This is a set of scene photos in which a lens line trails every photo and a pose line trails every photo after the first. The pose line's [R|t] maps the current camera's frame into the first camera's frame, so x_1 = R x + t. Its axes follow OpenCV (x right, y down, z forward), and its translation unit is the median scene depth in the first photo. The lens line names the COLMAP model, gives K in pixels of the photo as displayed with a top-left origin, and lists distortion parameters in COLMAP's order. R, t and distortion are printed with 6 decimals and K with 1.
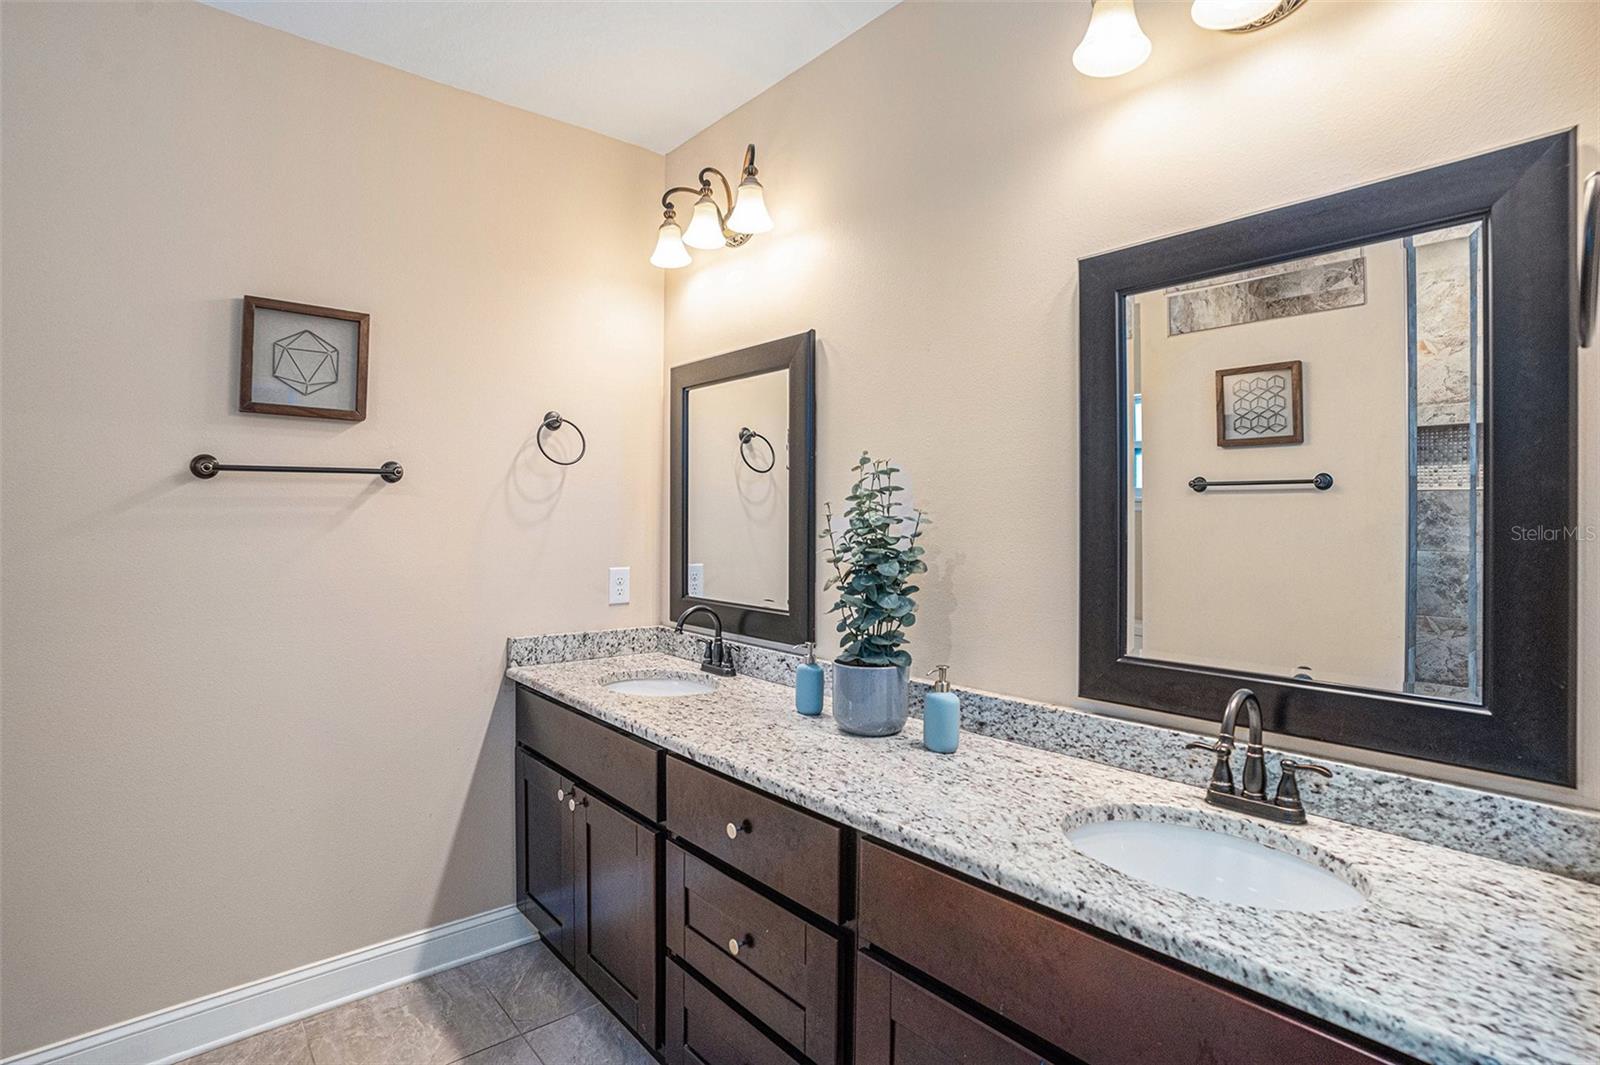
lens RADIAL K [[802.4, 0, 807.8], [0, 802.4, 524.0], [0, 0, 1]] dist [-0.060707, 0.023211]
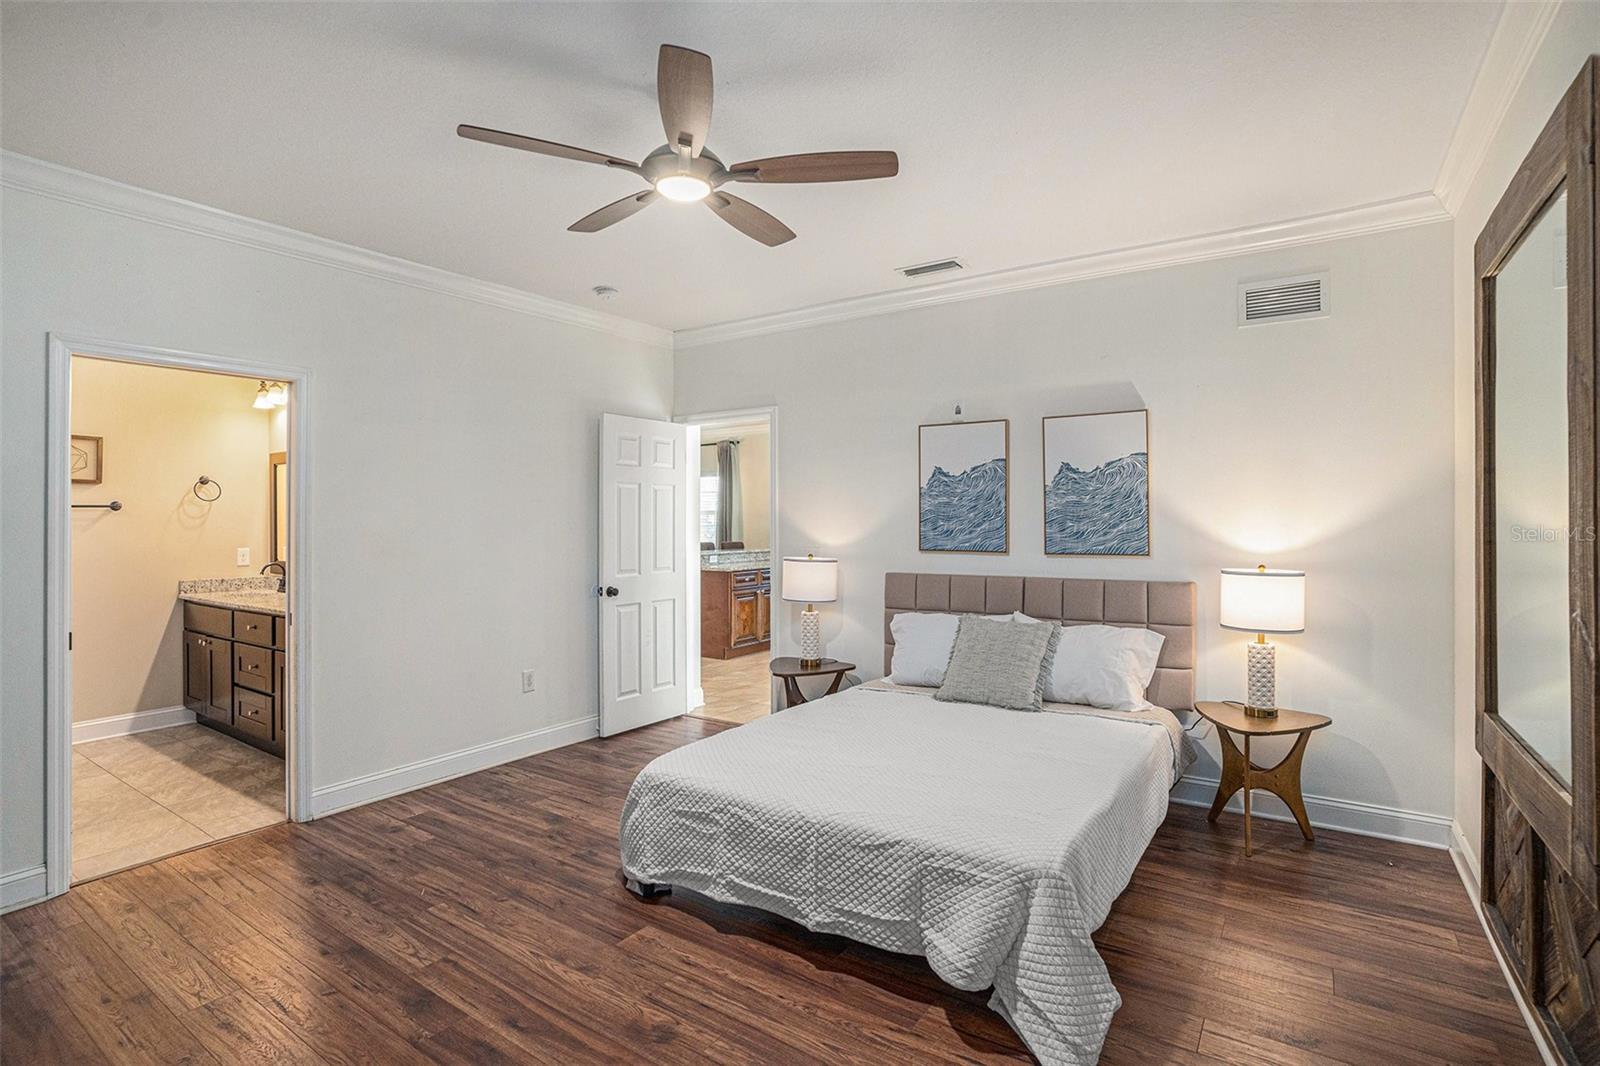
lens RADIAL K [[802.4, 0, 830.8], [0, 802.4, 518.1], [0, 0, 1]] dist [-0.060707, 0.023211]
pose [[0.964558, -0.009201, 0.263710, 0.794109], [0.010920, 0.999928, -0.005053, 0.001892], [-0.263645, 0.007754, 0.964589, -1.546318]]
